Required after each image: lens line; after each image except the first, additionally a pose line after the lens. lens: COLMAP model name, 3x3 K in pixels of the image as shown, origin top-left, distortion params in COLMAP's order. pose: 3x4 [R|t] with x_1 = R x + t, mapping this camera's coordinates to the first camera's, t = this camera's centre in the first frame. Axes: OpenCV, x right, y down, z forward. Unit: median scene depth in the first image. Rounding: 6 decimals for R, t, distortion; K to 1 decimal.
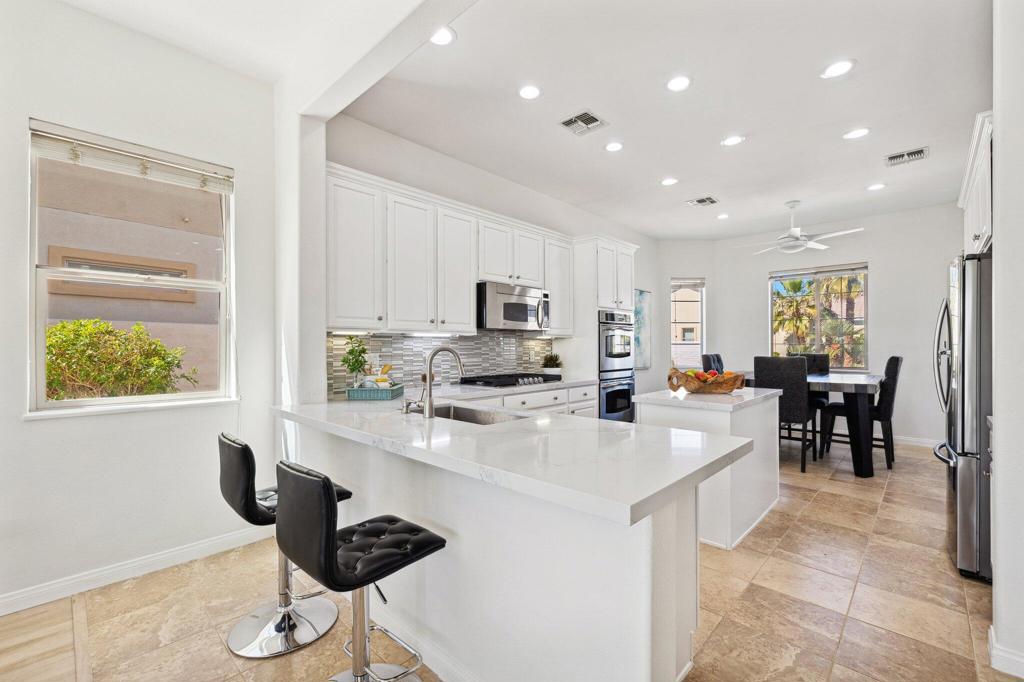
lens RADIAL K [[438.2, 0, 512.4], [0, 438.2, 343.3], [0, 0, 1]] dist [0.001048, 0.000197]
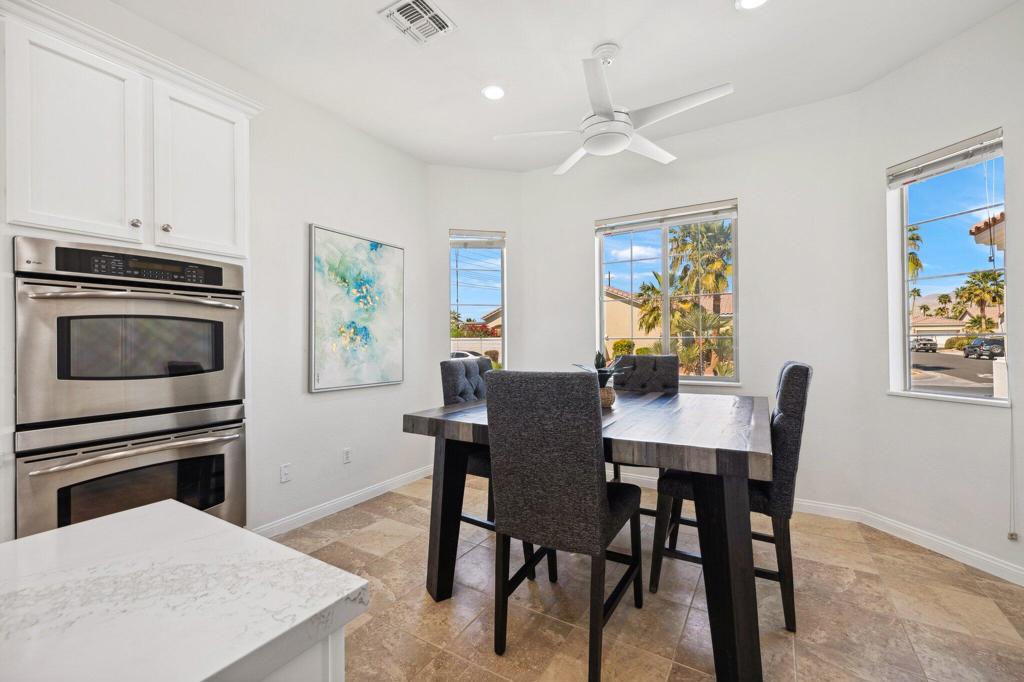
lens RADIAL K [[431.8, 0, 512.2], [0, 431.8, 342.8], [0, 0, 1]] dist [0.000169, 0.000145]
pose [[0.977701, -0.007808, 0.209858, 0.388168], [0.006433, 0.999953, 0.007234, 0.002282], [-0.209905, -0.005723, 0.977705, 0.491708]]
